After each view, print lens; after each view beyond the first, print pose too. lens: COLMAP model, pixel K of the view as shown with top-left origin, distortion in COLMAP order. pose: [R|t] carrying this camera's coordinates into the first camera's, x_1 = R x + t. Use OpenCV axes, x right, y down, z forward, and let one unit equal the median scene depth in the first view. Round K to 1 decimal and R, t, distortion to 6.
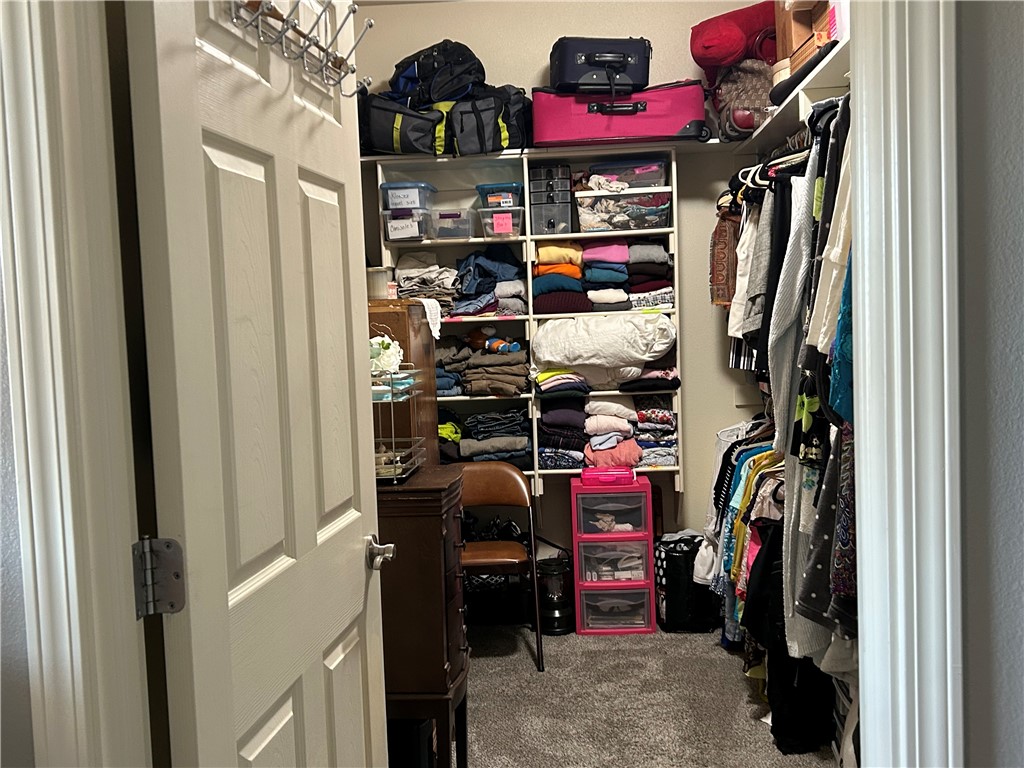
lens RADIAL K [[1040.1, 0, 512.0], [0, 1040.1, 384.0], [0, 0, 1]] dist [0.007289, -0.004039]
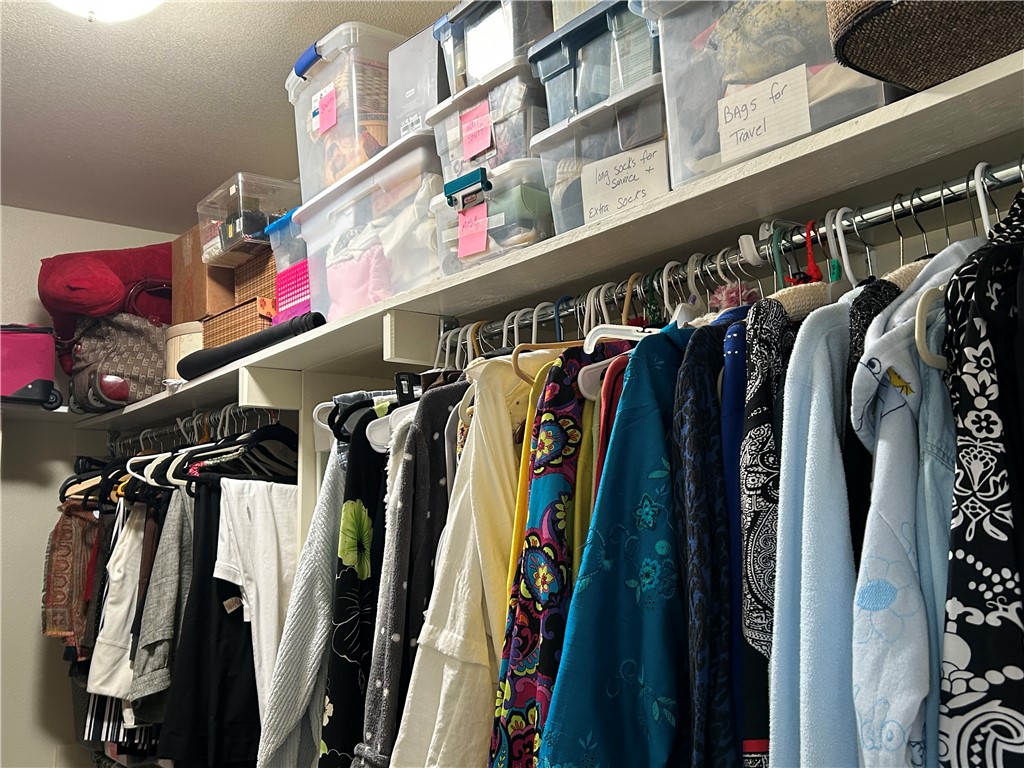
lens RADIAL K [[1040.1, 0, 512.0], [0, 1040.1, 384.0], [0, 0, 1]] dist [0.007289, -0.004039]
pose [[0.758001, 0.130594, 0.639046, -0.044388], [0.034087, 0.970481, -0.238758, -0.067211], [-0.651362, 0.202762, 0.731174, 0.261162]]
